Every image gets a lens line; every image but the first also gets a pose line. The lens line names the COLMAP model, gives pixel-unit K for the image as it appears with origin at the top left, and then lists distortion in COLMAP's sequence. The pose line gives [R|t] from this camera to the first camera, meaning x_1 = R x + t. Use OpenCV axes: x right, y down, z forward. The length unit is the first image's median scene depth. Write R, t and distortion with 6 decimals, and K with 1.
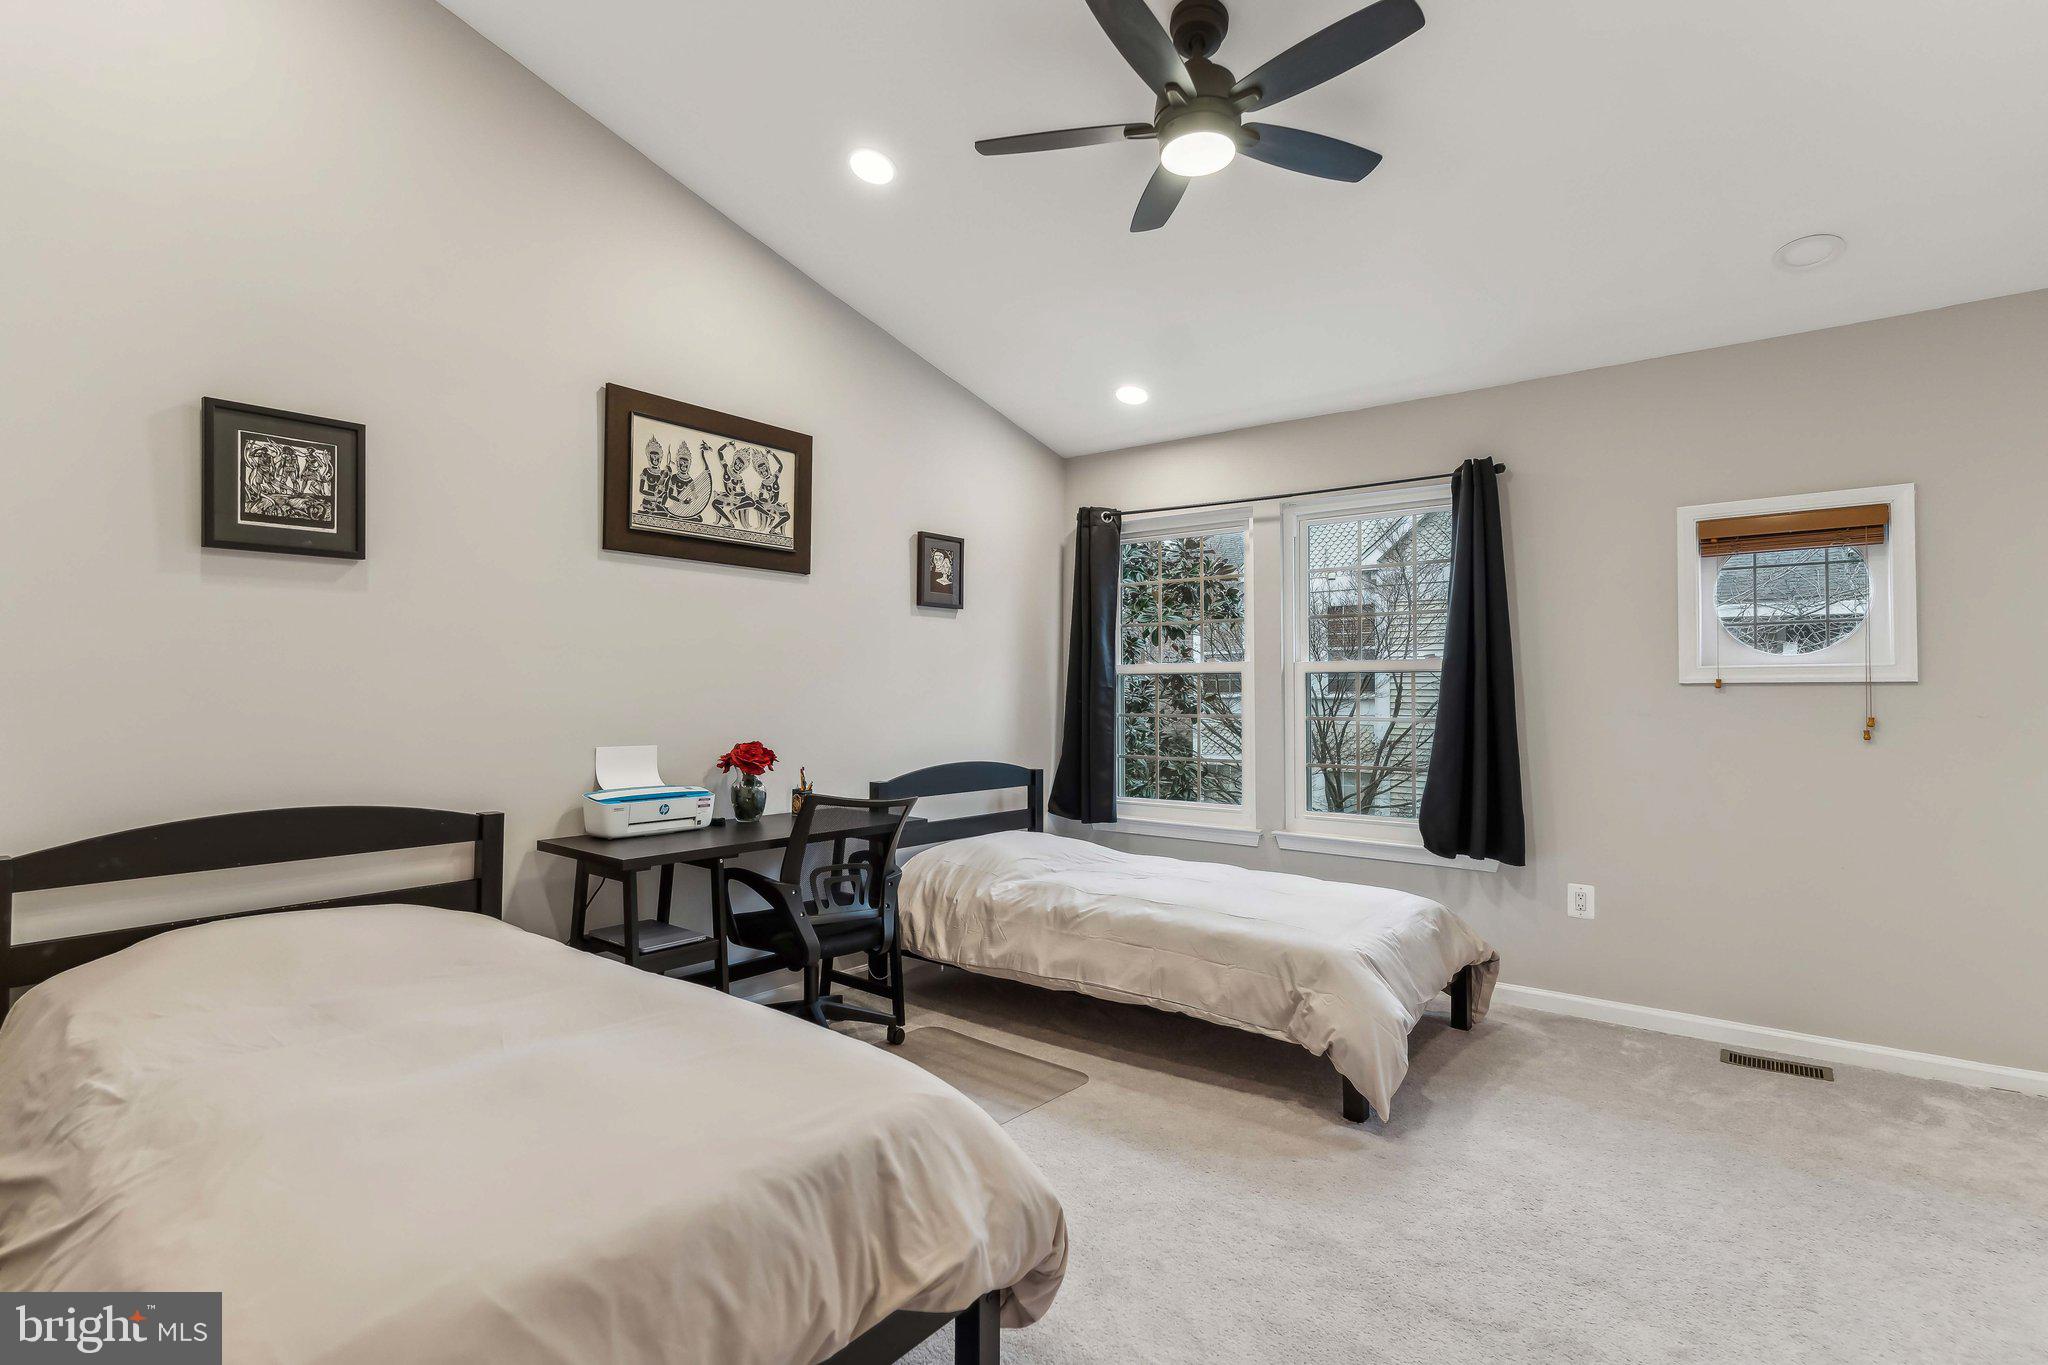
lens RADIAL K [[1006.7, 0, 1061.0], [0, 1006.7, 673.5], [0, 0, 1]] dist [0.003578, 0.000331]
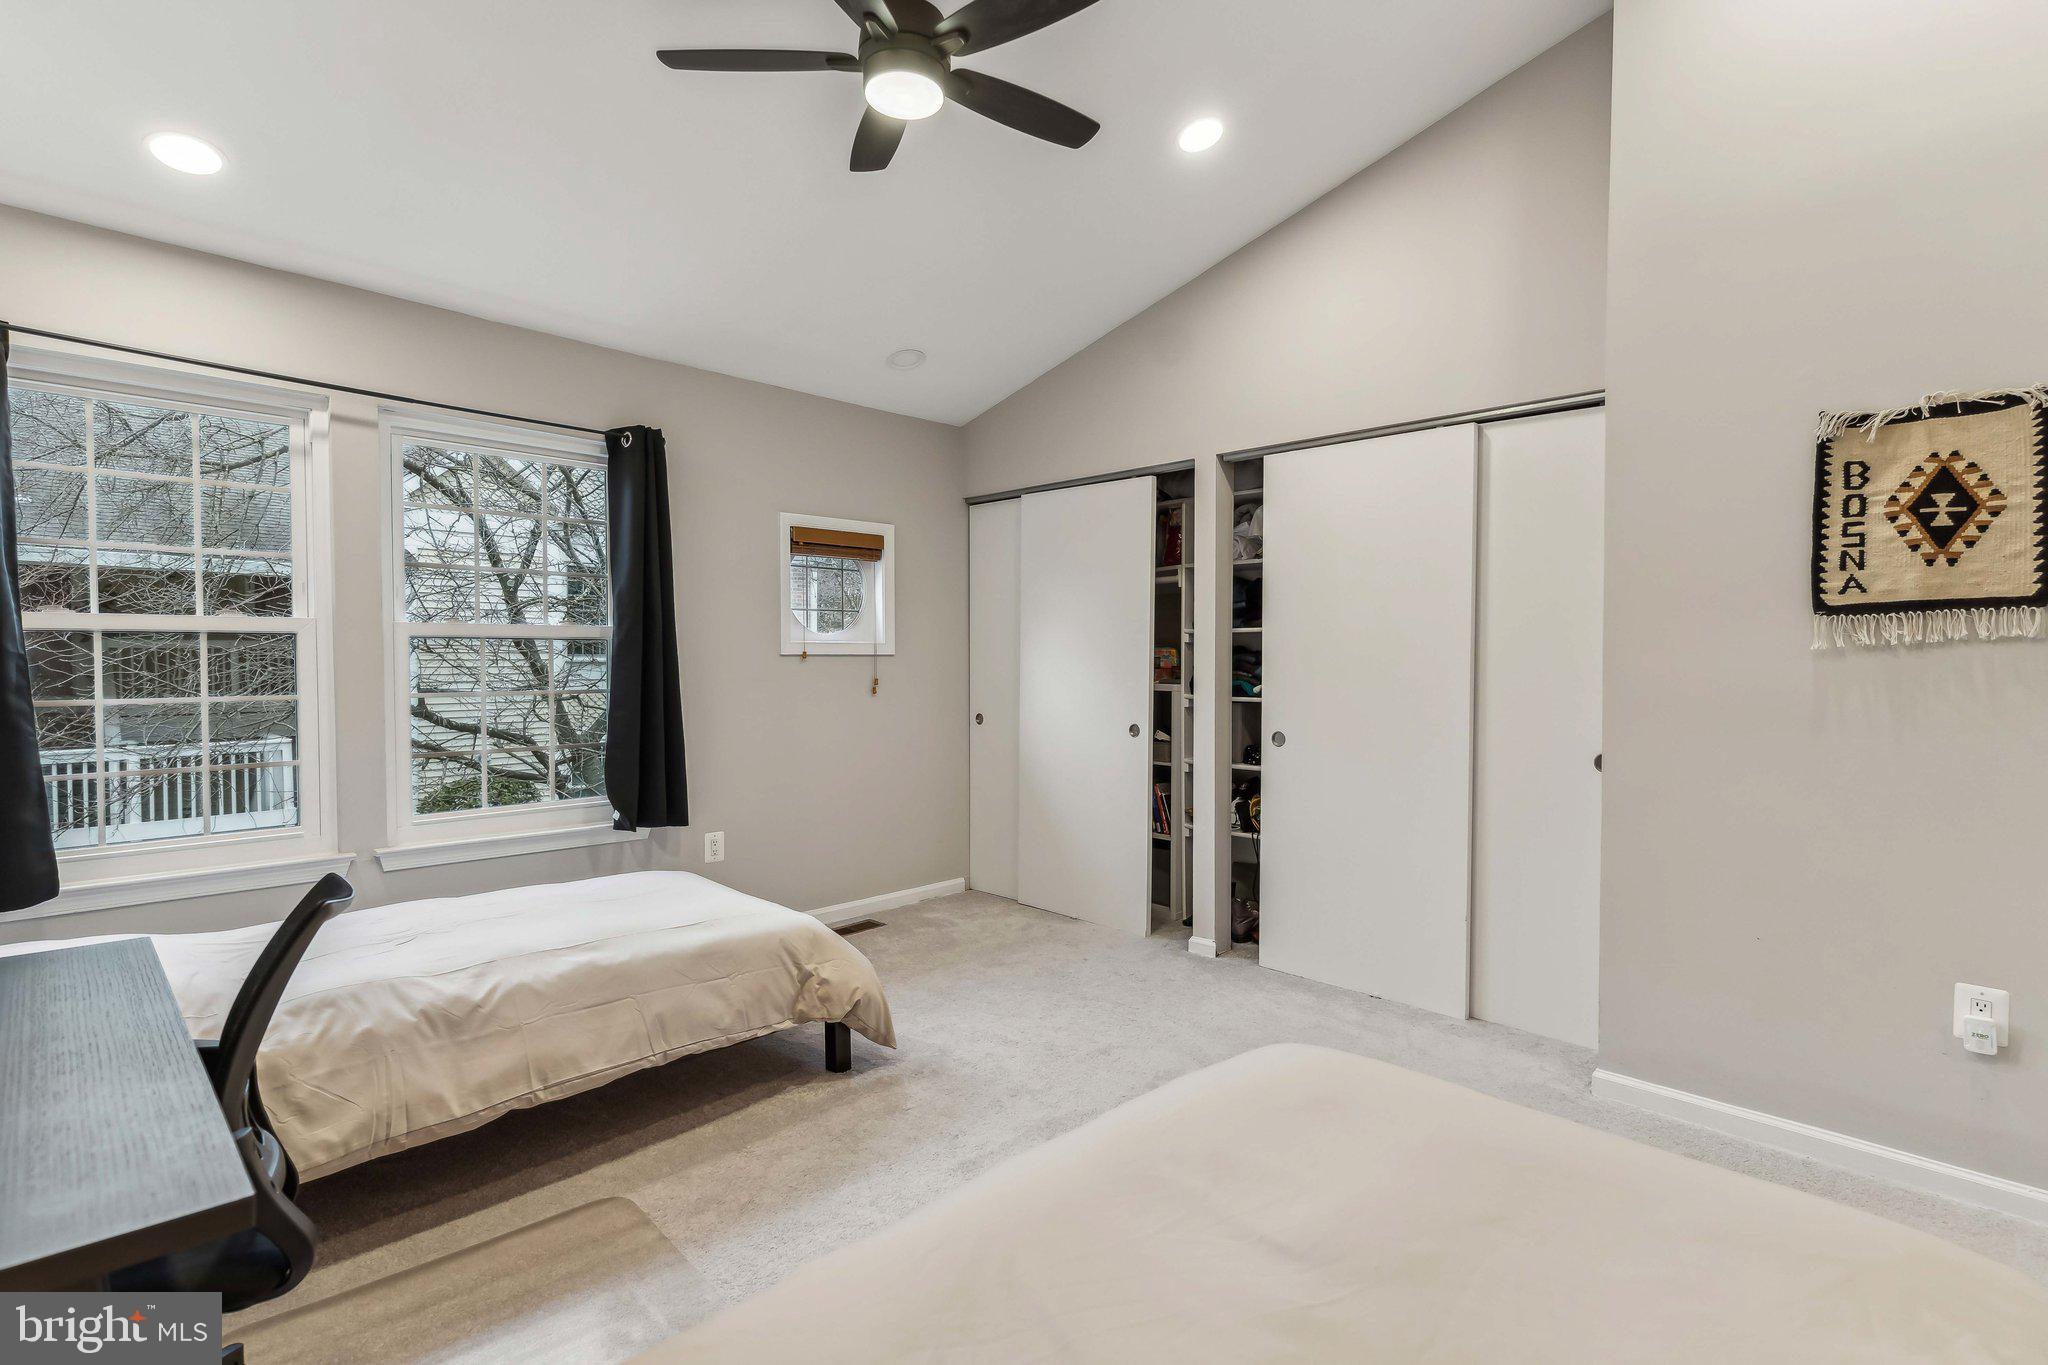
lens RADIAL K [[989.4, 0, 1033.9], [0, 989.4, 673.4], [0, 0, 1]] dist [0.004192, 0.000077]
pose [[0.115112, -0.018396, 0.993182, -0.616216], [-0.024590, 0.999469, 0.021362, -0.000465], [-0.993048, -0.026882, 0.114598, 0.600597]]
